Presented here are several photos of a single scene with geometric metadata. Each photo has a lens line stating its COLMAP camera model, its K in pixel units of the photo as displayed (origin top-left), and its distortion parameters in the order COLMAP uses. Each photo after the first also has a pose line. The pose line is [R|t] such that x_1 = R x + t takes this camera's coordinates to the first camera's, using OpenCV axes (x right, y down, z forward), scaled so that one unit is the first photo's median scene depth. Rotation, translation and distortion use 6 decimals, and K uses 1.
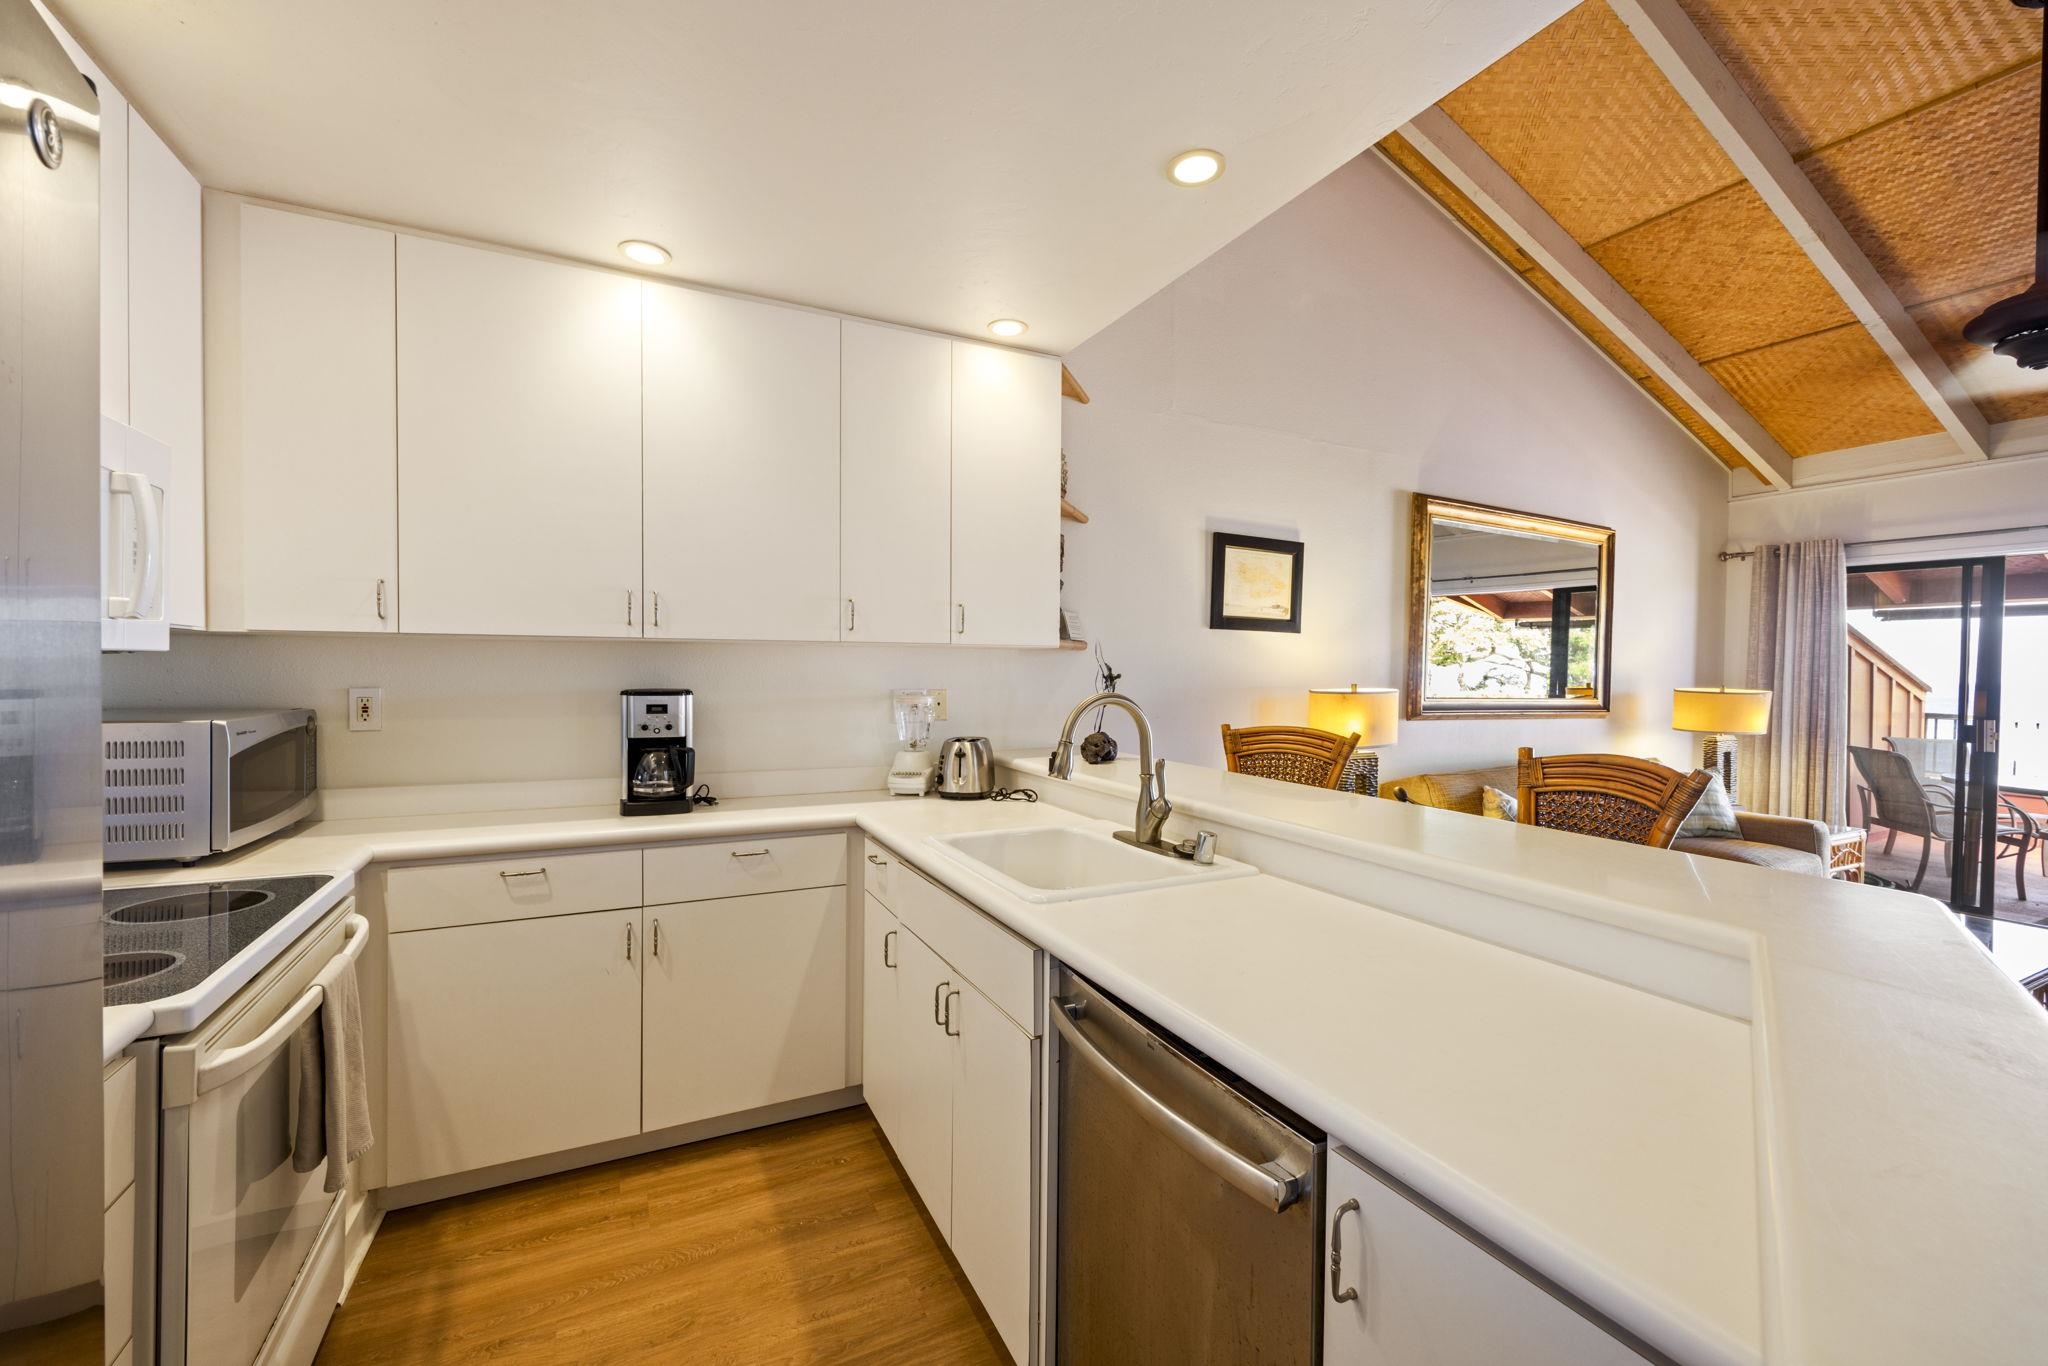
lens RADIAL K [[816.8, 0, 1018.9], [0, 816.8, 683.9], [0, 0, 1]] dist [0.002810, -0.000592]
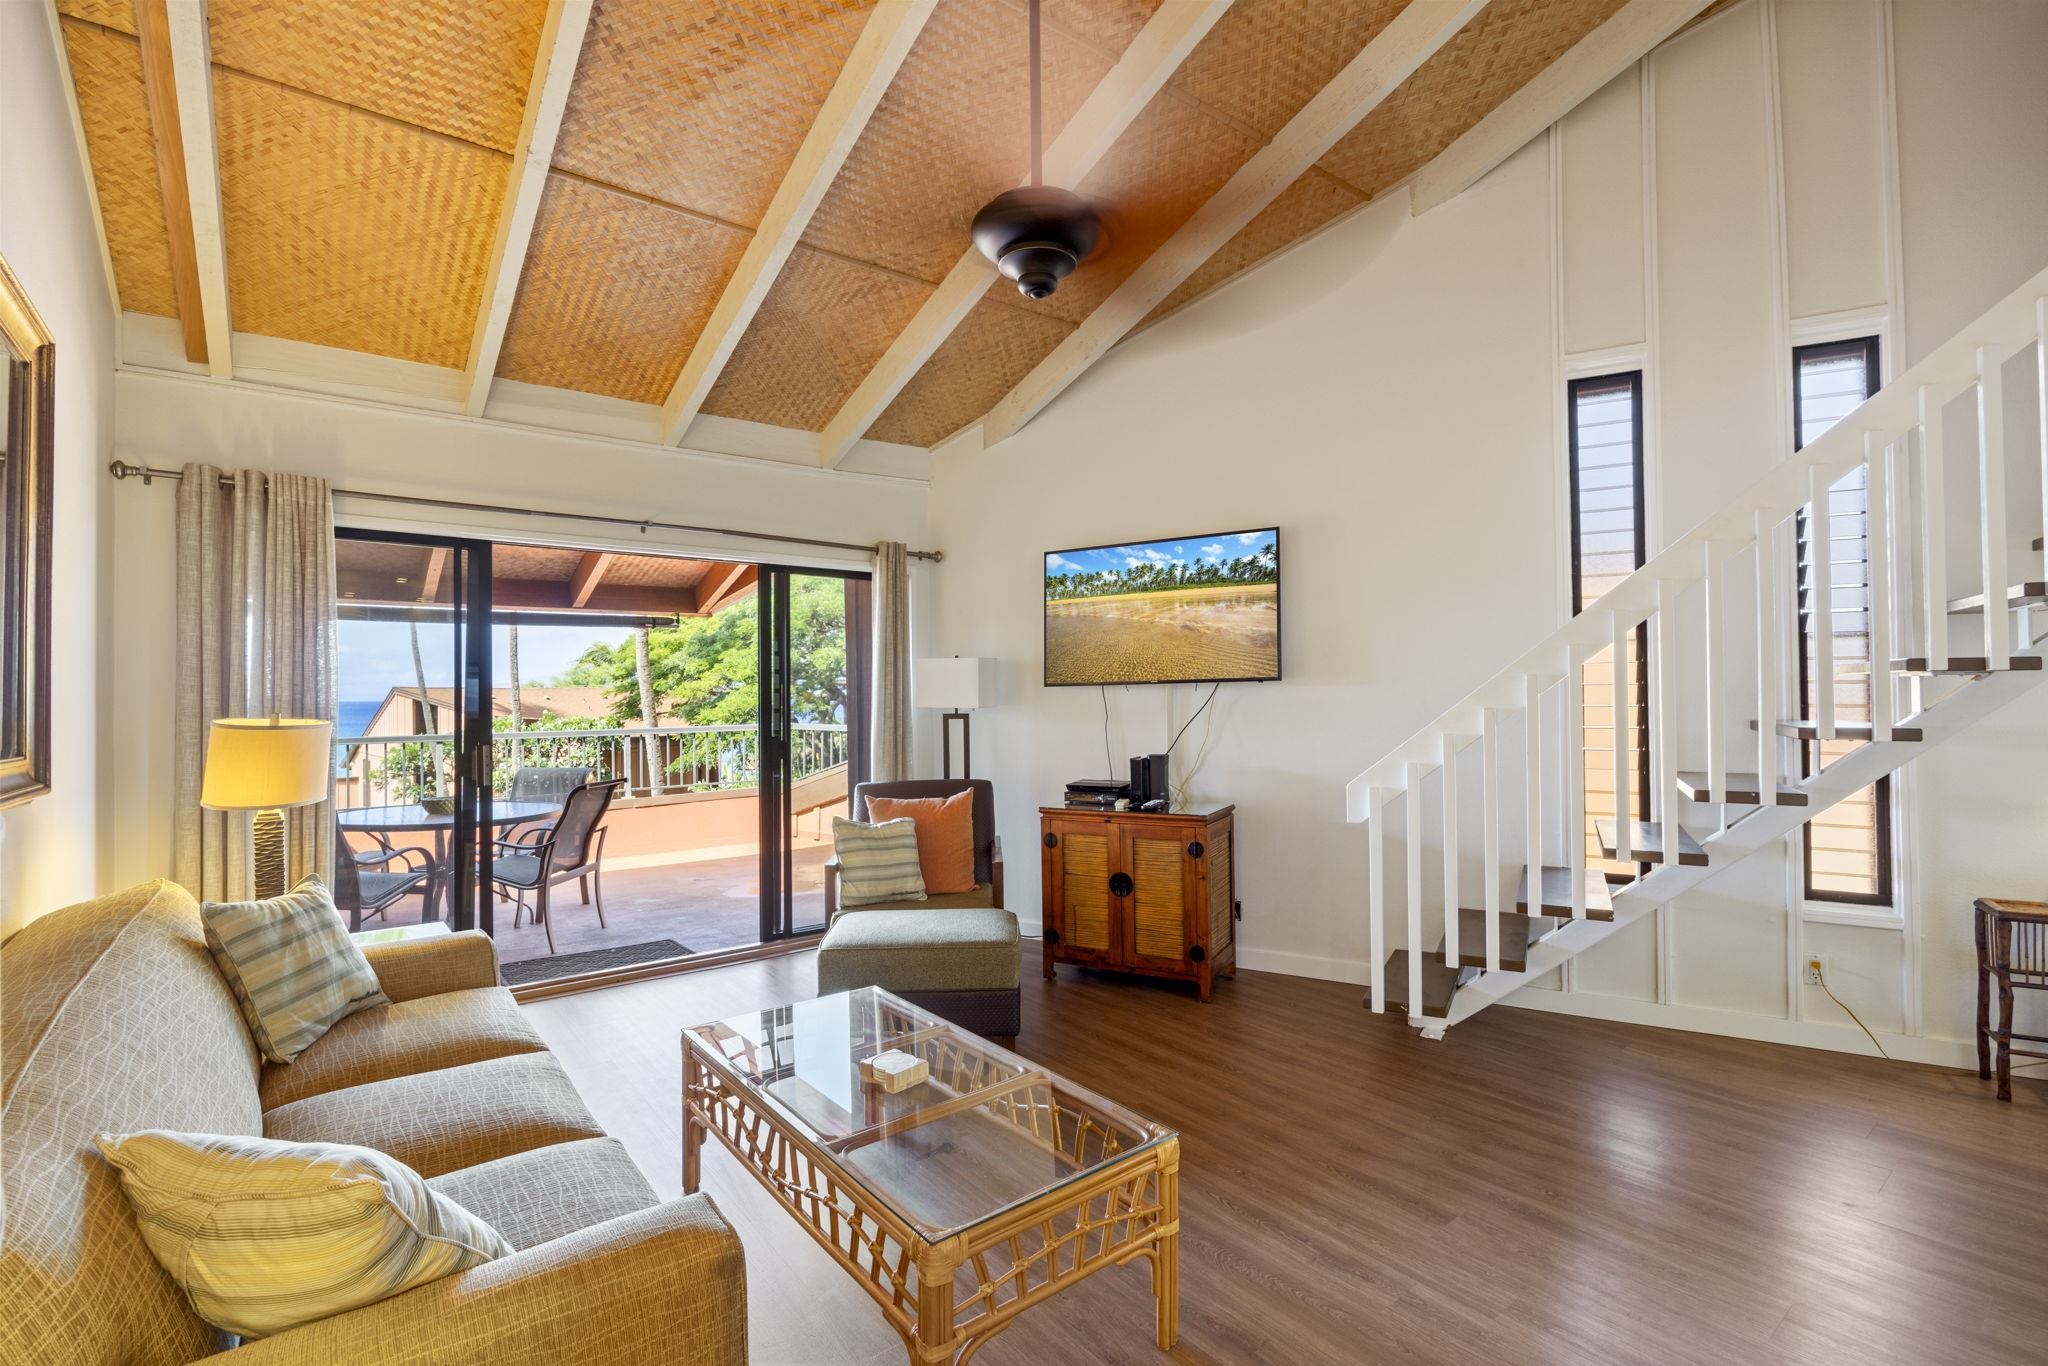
lens RADIAL K [[926.2, 0, 1019.8], [0, 926.2, 676.5], [0, 0, 1]] dist [-0.012888, 0.000736]
pose [[-0.193471, 0.005674, 0.981090, 0.232594], [0.027348, 0.999626, -0.000388, -0.009313], [-0.980725, 0.026756, -0.193553, 0.747075]]
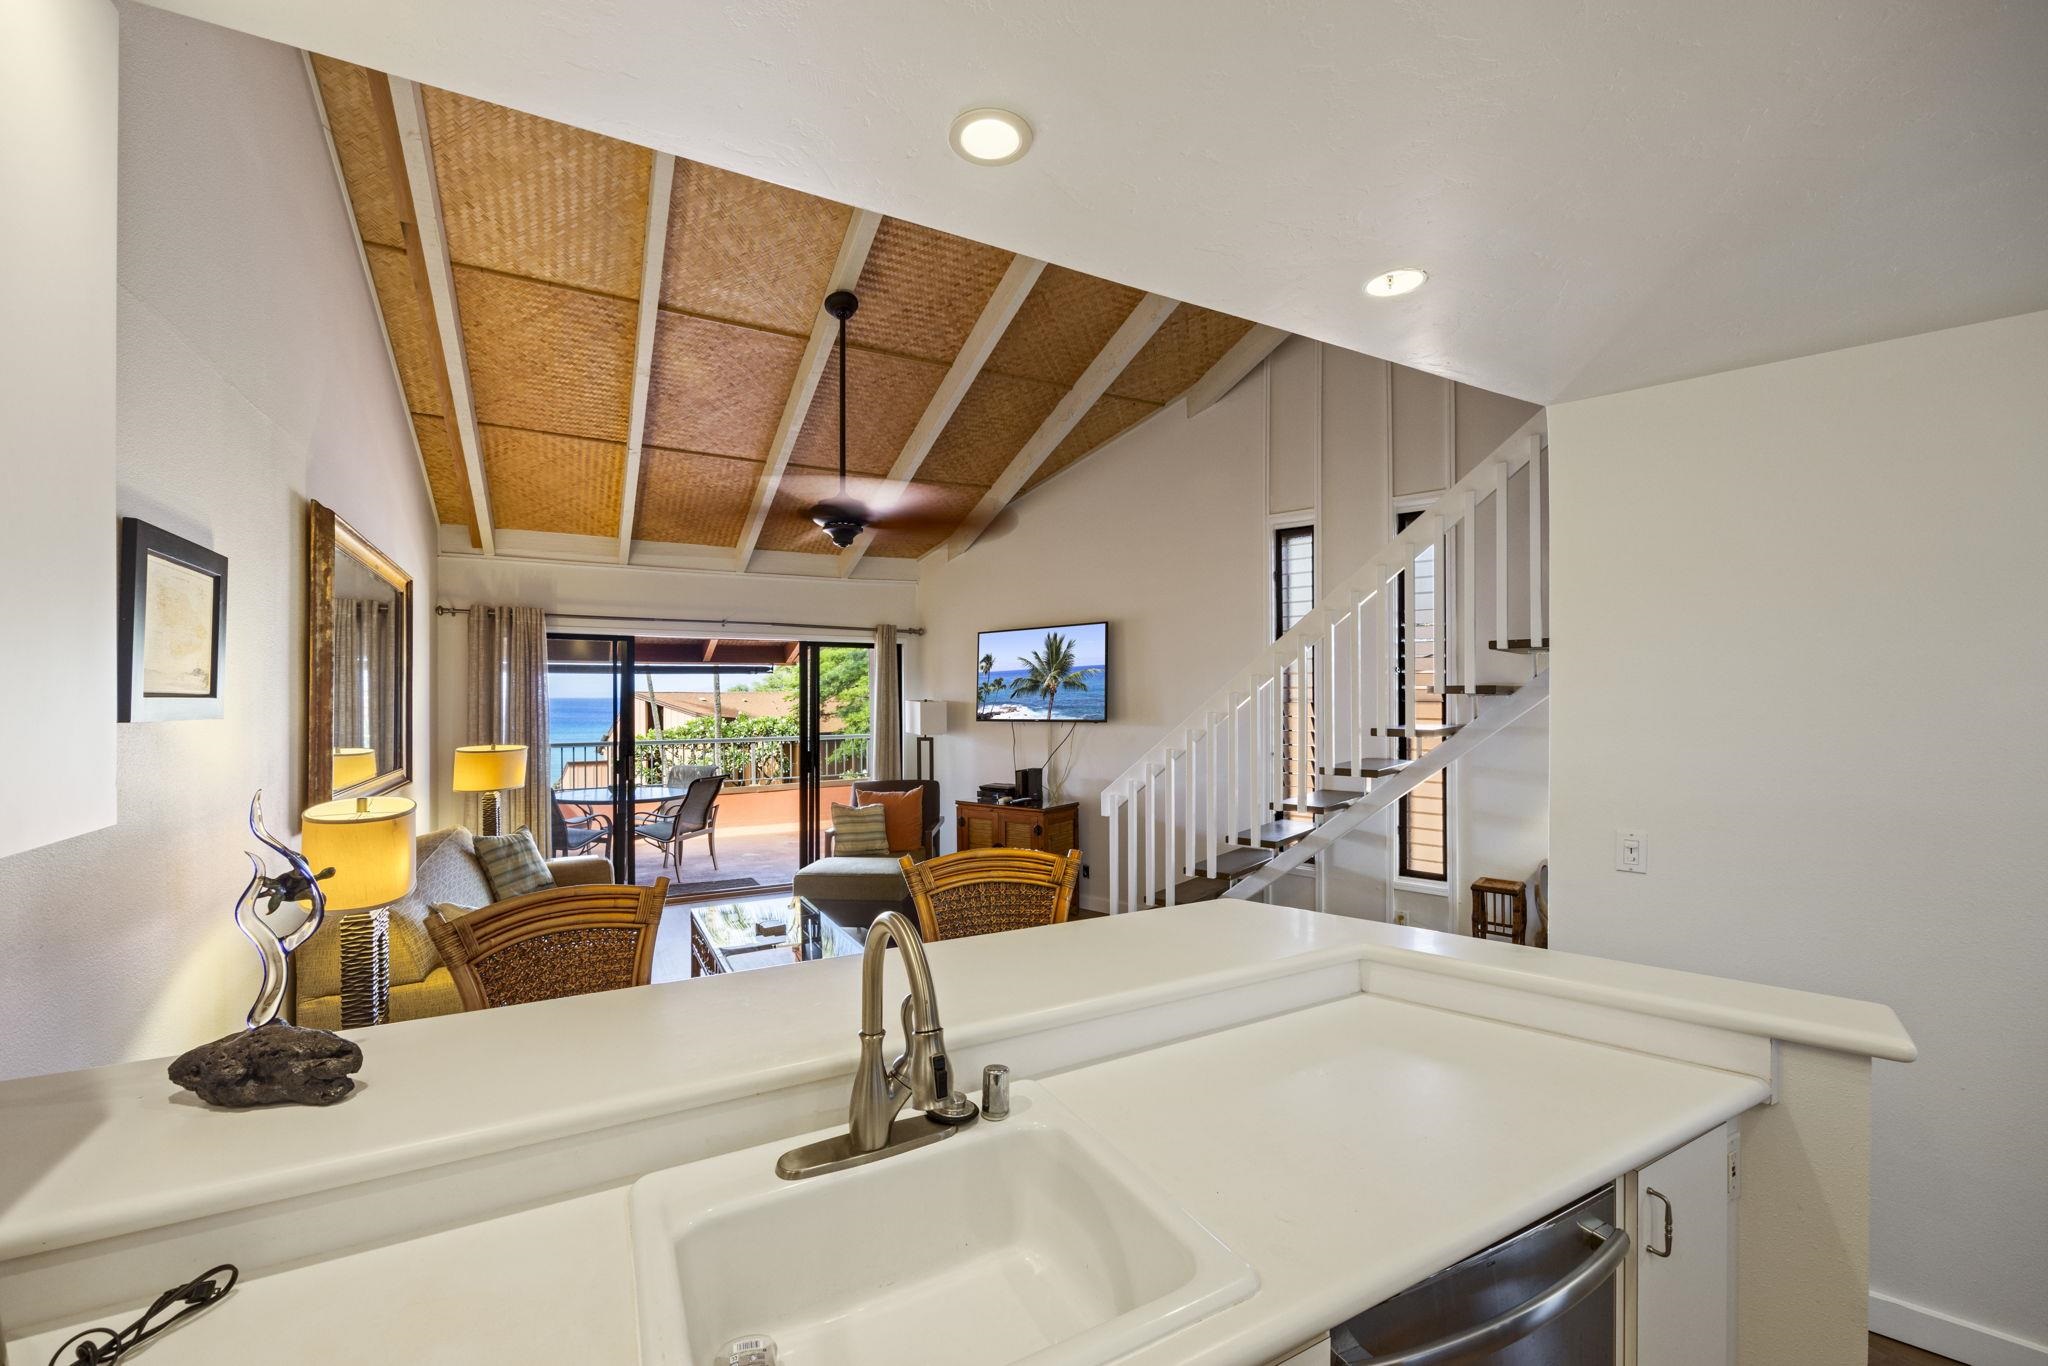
lens RADIAL K [[816.8, 0, 1018.4], [0, 816.8, 686.3], [0, 0, 1]] dist [0.002810, -0.000592]
pose [[-0.031743, -0.002554, 0.999493, -0.216615], [0.023249, 0.999724, 0.003292, -0.068253], [-0.999226, 0.023342, -0.031675, 0.447293]]
